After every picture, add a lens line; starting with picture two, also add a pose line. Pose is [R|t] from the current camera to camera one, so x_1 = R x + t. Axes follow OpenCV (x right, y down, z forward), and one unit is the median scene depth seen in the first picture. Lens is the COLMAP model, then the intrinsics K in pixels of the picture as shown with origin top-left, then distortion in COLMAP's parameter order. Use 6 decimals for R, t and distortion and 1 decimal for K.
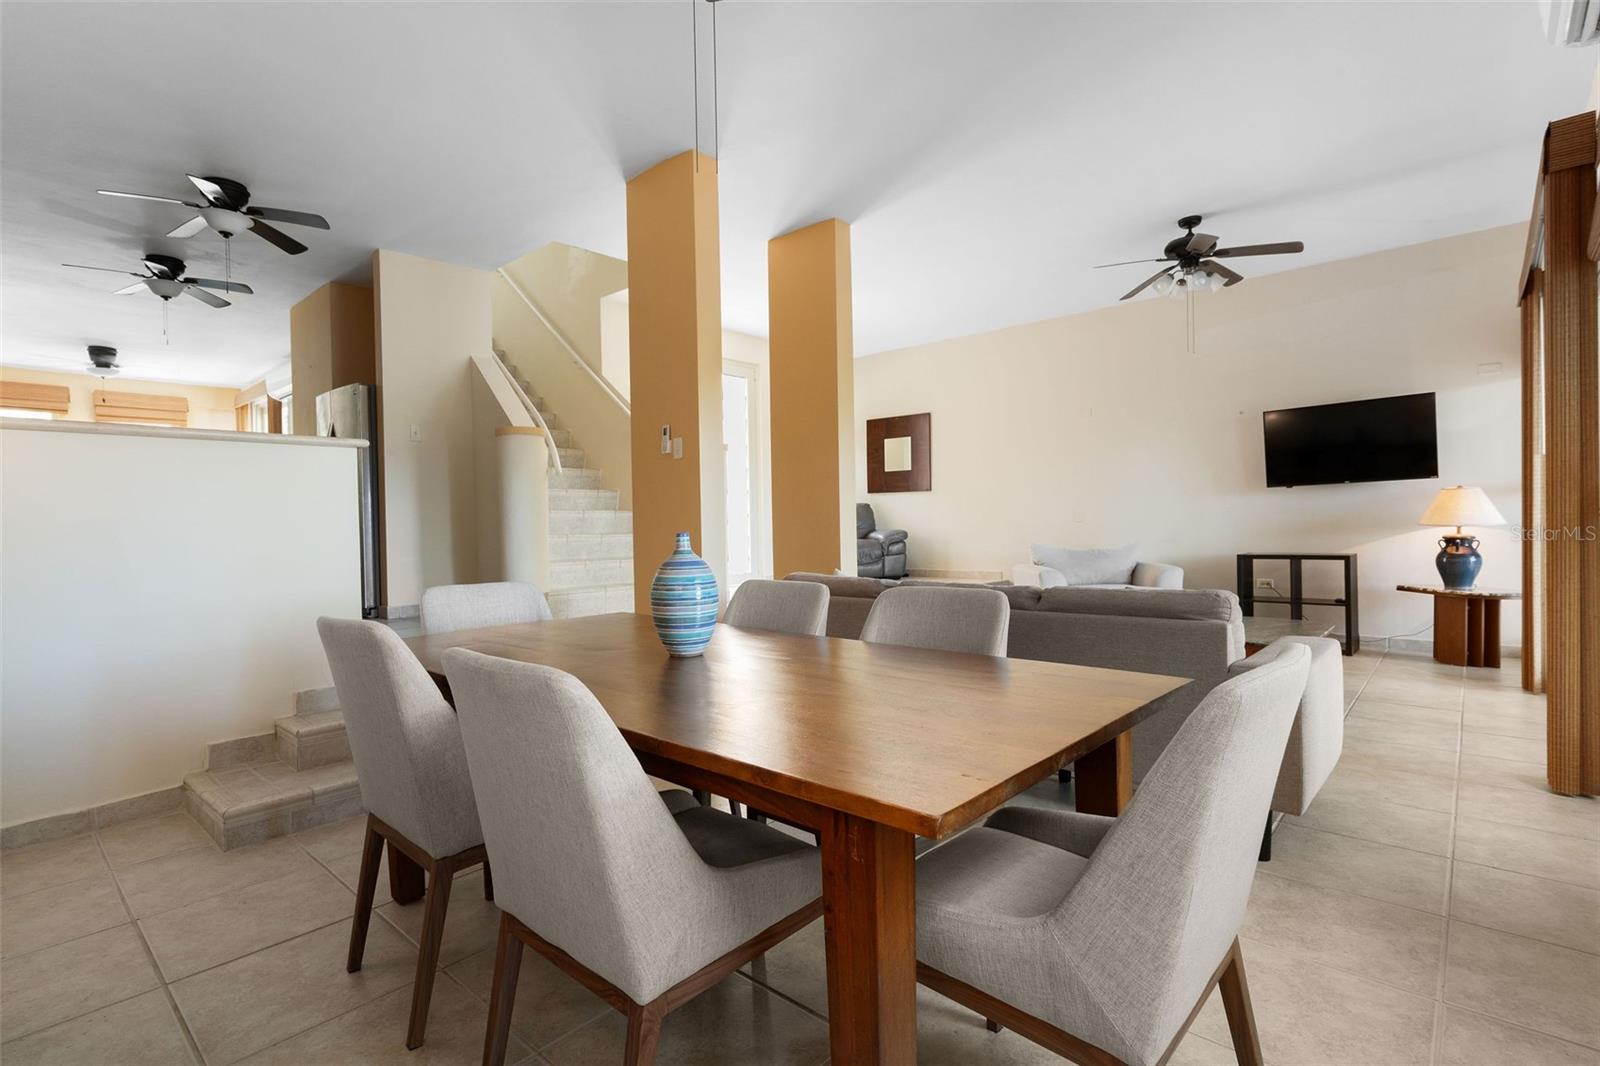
lens RADIAL K [[771.0, 0, 800.0], [0, 771.0, 533.0], [0, 0, 1]] dist [0.000821, 0.000208]
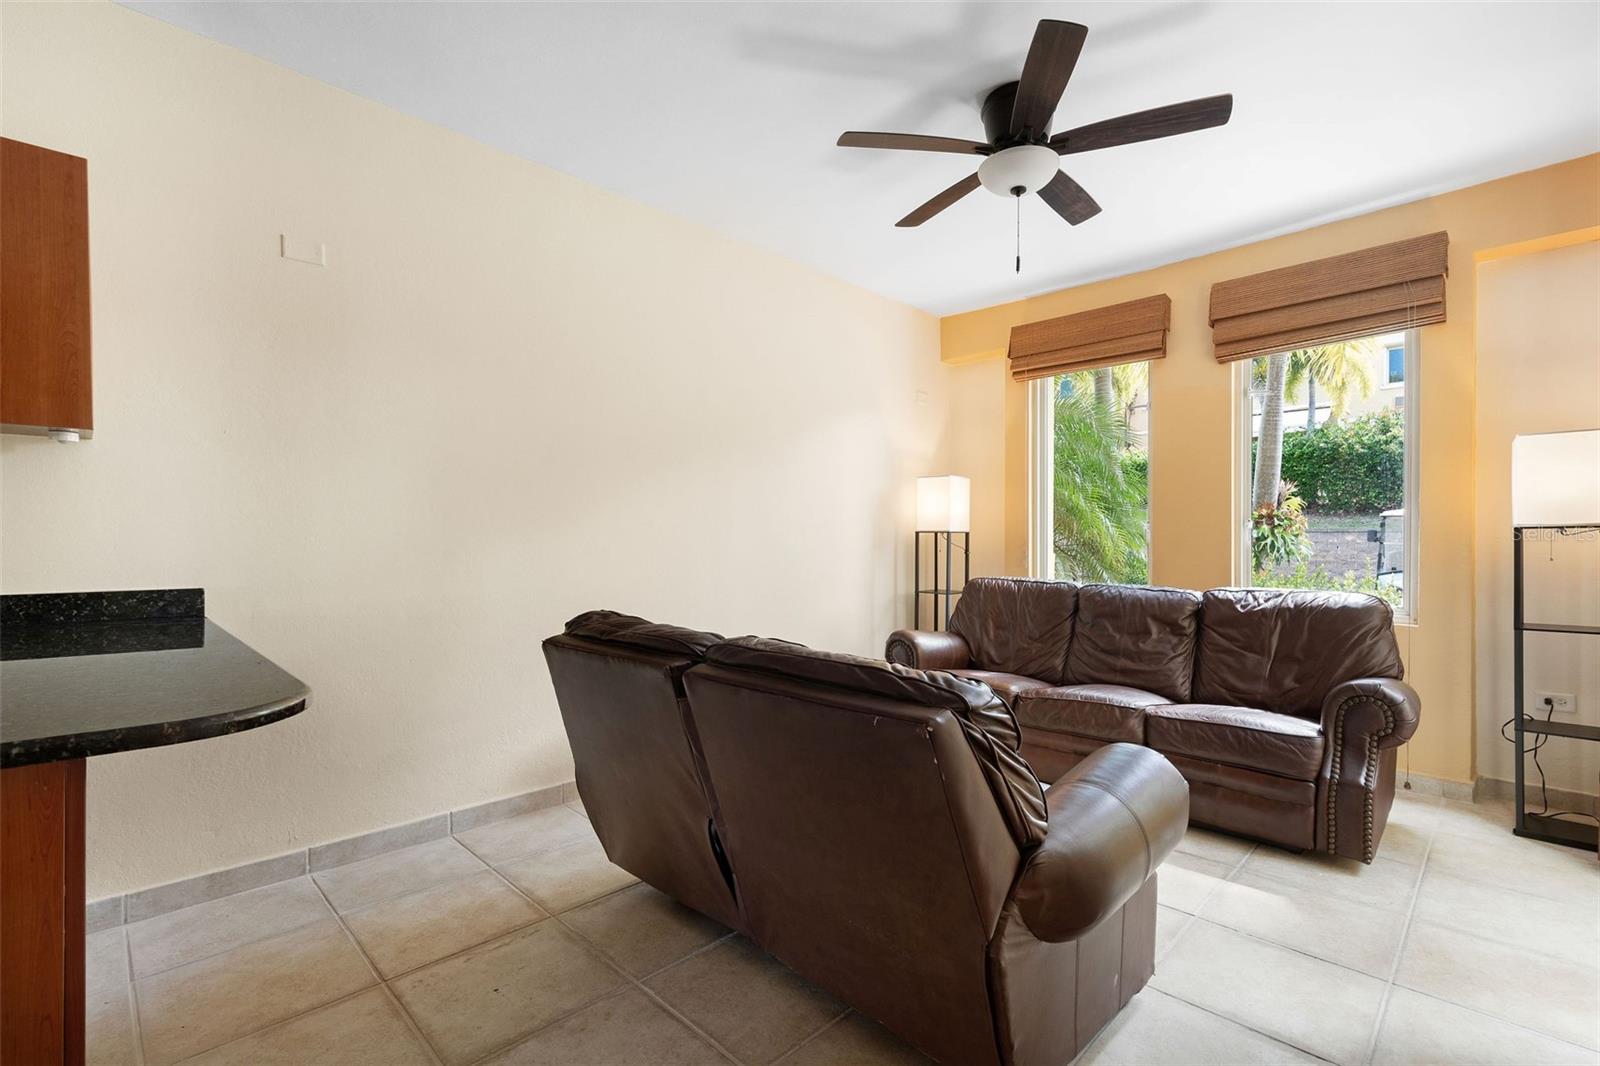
lens RADIAL K [[717.2, 0, 800.0], [0, 717.2, 533.0], [0, 0, 1]] dist [0.000439, 0.000165]
pose [[-0.045474, 0.007995, -0.998934, -0.520859], [-0.012494, 0.999885, 0.008571, -0.051503], [0.998887, 0.012870, -0.045369, 0.807421]]
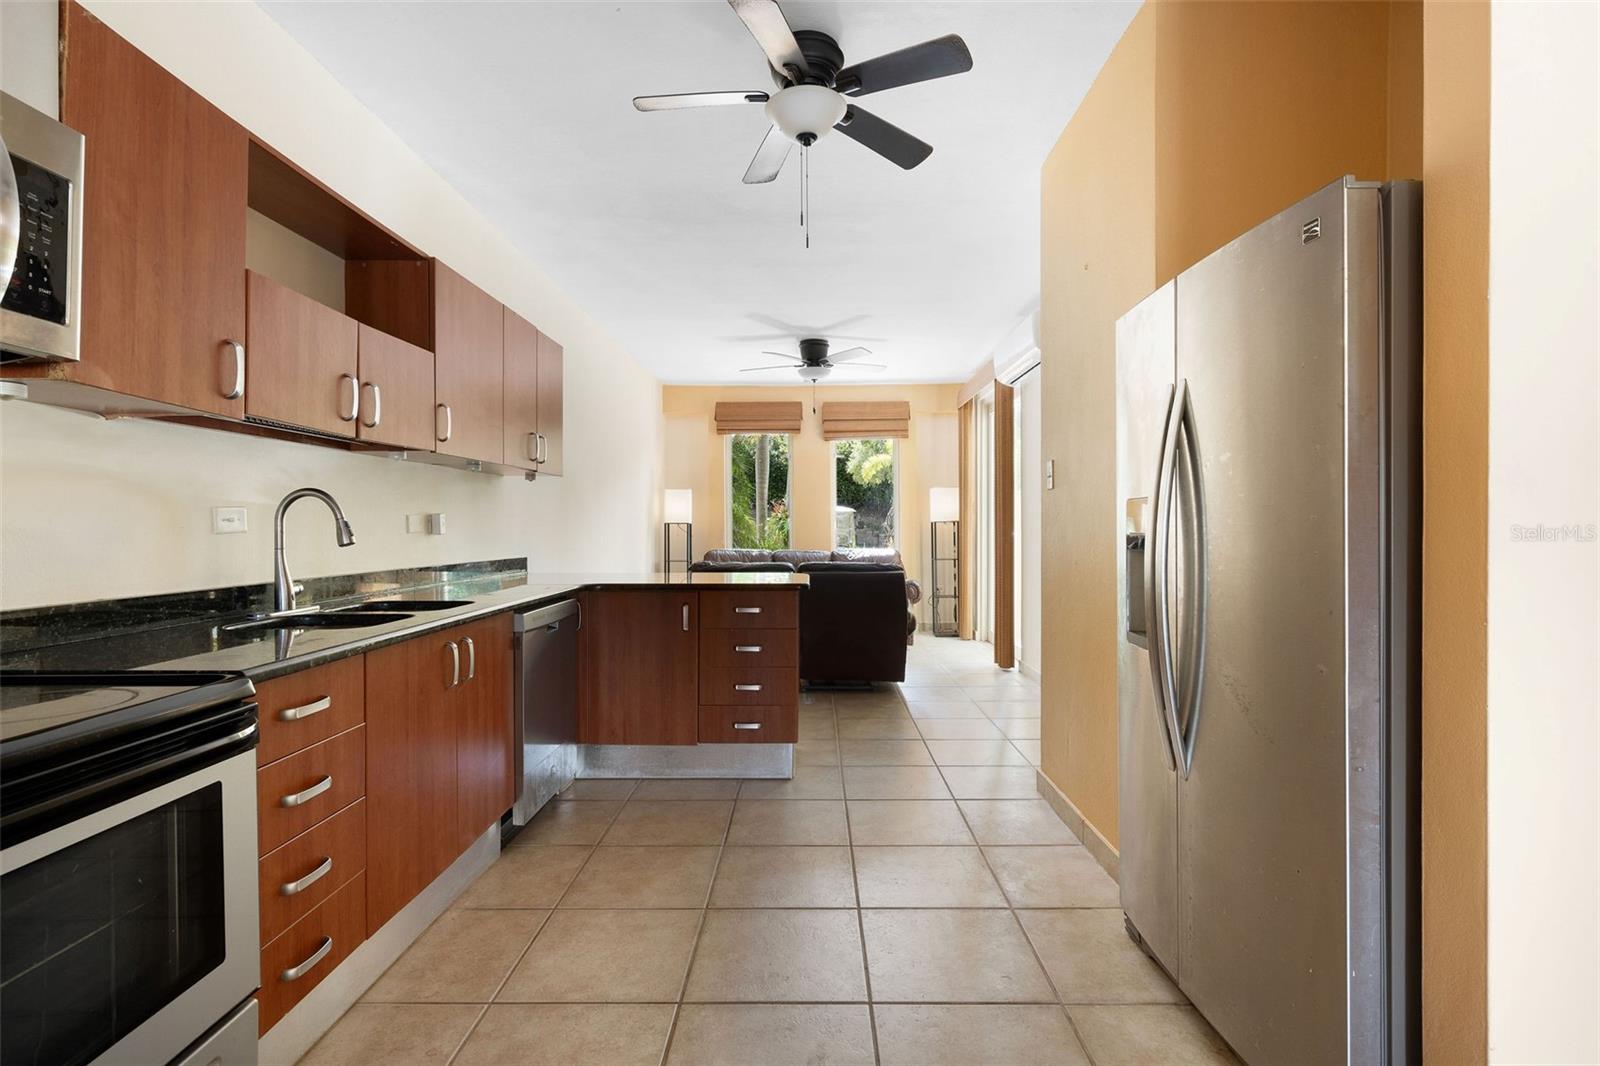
lens RADIAL K [[771.0, 0, 800.0], [0, 771.0, 533.0], [0, 0, 1]] dist [0.000821, 0.000208]
pose [[0.662710, 0.019009, -0.748635, -0.291372], [-0.013933, 0.999818, 0.013052, -0.051924], [0.748747, 0.001781, 0.662854, 0.418930]]
